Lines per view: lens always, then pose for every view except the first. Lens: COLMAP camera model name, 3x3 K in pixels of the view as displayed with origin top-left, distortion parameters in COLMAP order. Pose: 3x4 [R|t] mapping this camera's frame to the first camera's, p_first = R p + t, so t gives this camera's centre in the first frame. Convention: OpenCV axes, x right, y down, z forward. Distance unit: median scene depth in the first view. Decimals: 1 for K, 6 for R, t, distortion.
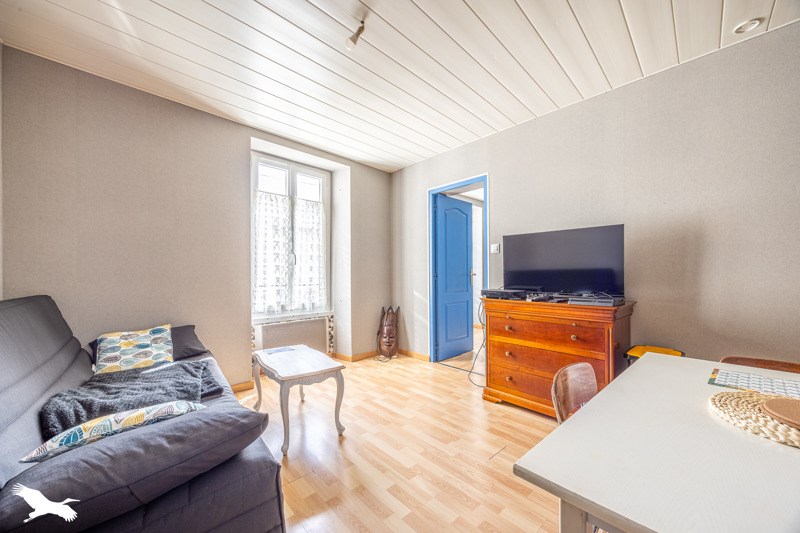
lens RADIAL K [[308.4, 0, 401.6], [0, 308.4, 270.7], [0, 0, 1]] dist [-0.008635, -0.000157]
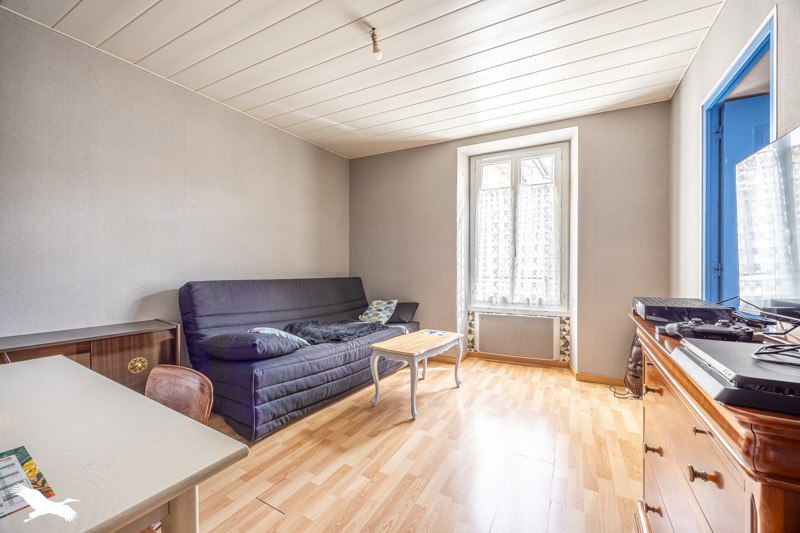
lens RADIAL K [[308.4, 0, 413.4], [0, 308.4, 266.2], [0, 0, 1]] dist [-0.008635, -0.000157]
pose [[0.309320, -0.004807, -0.950946, 0.471143], [0.011238, 0.999936, -0.001400, 0.008873], [0.950892, -0.010253, 0.309354, 0.402363]]
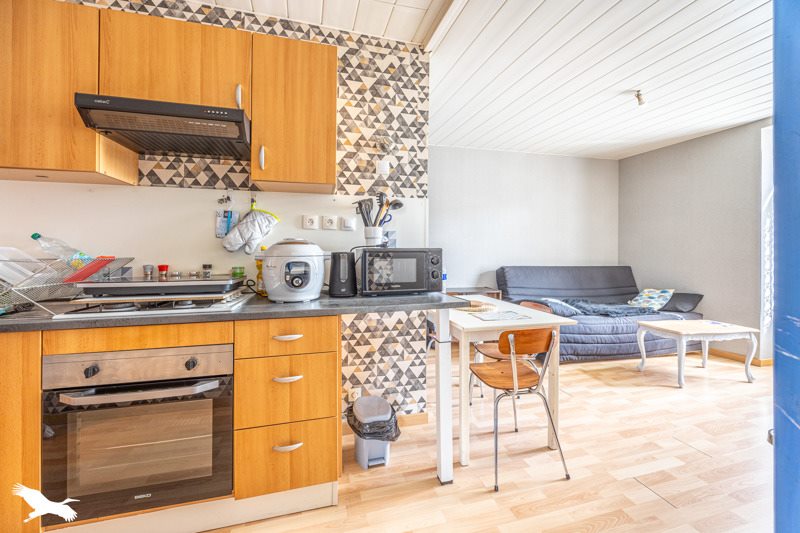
lens RADIAL K [[308.4, 0, 389.7], [0, 308.4, 255.5], [0, 0, 1]] dist [-0.008635, -0.000157]
pose [[-0.507309, 0.010036, -0.861706, 0.873265], [0.010234, 0.999932, 0.005621, -0.014515], [0.861704, -0.005967, -0.507377, 0.361516]]
